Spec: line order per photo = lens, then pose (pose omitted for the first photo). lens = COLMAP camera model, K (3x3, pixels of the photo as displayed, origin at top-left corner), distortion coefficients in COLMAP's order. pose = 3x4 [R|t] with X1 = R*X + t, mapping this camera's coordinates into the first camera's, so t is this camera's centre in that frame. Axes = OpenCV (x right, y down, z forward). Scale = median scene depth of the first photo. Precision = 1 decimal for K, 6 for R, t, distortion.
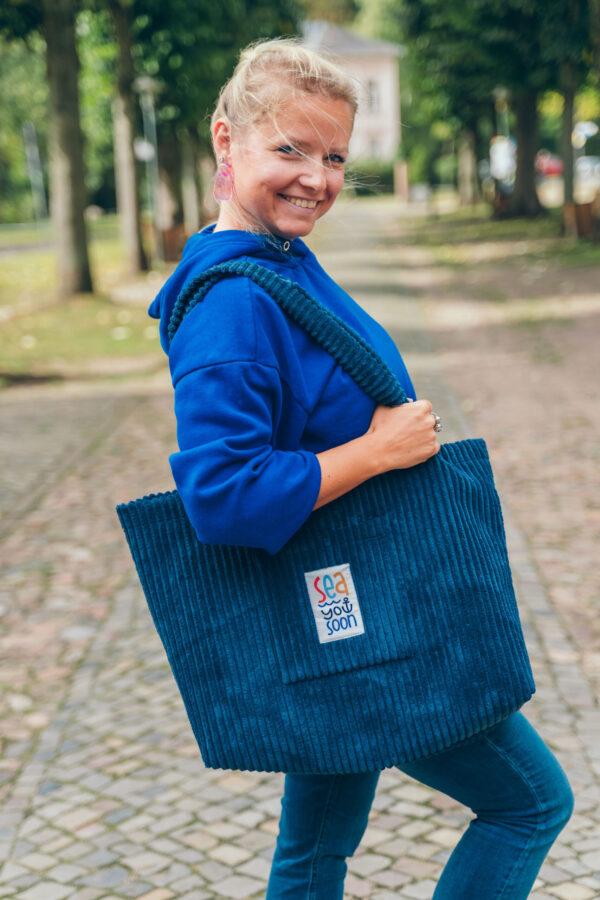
lens RADIAL K [[1509.9, 0, 324.9], [0, 1509.9, 449.7], [0, 0, 1]] dist [0.170791, -0.160887]
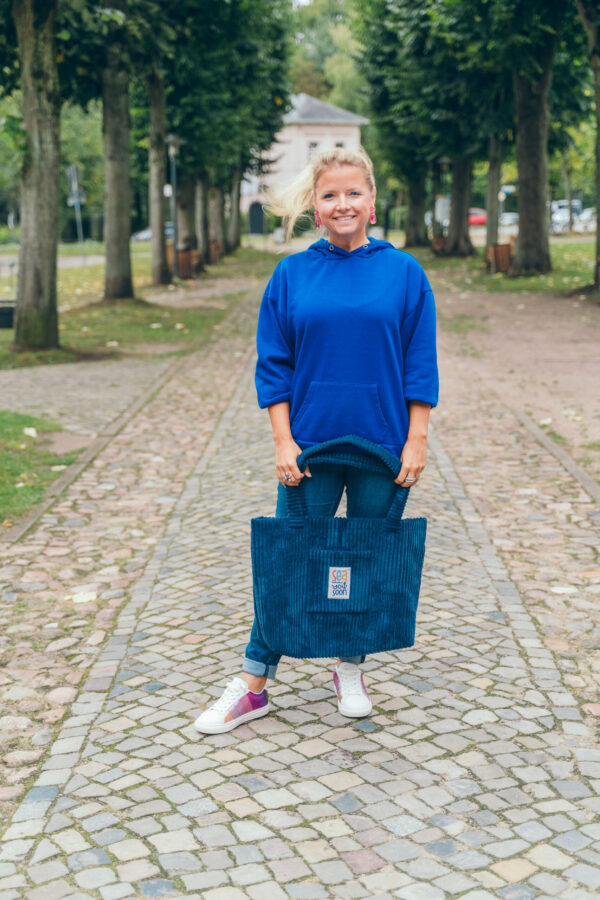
lens RADIAL K [[1370.1, 0, 300.0], [0, 1370.1, 450.0], [0, 0, 1]] dist [0.311754, 0.006968]
pose [[0.998701, 0.043832, 0.025992, -0.069646], [-0.043533, 0.998981, -0.011943, 0.088555], [-0.026489, 0.010796, 0.999591, -0.471991]]
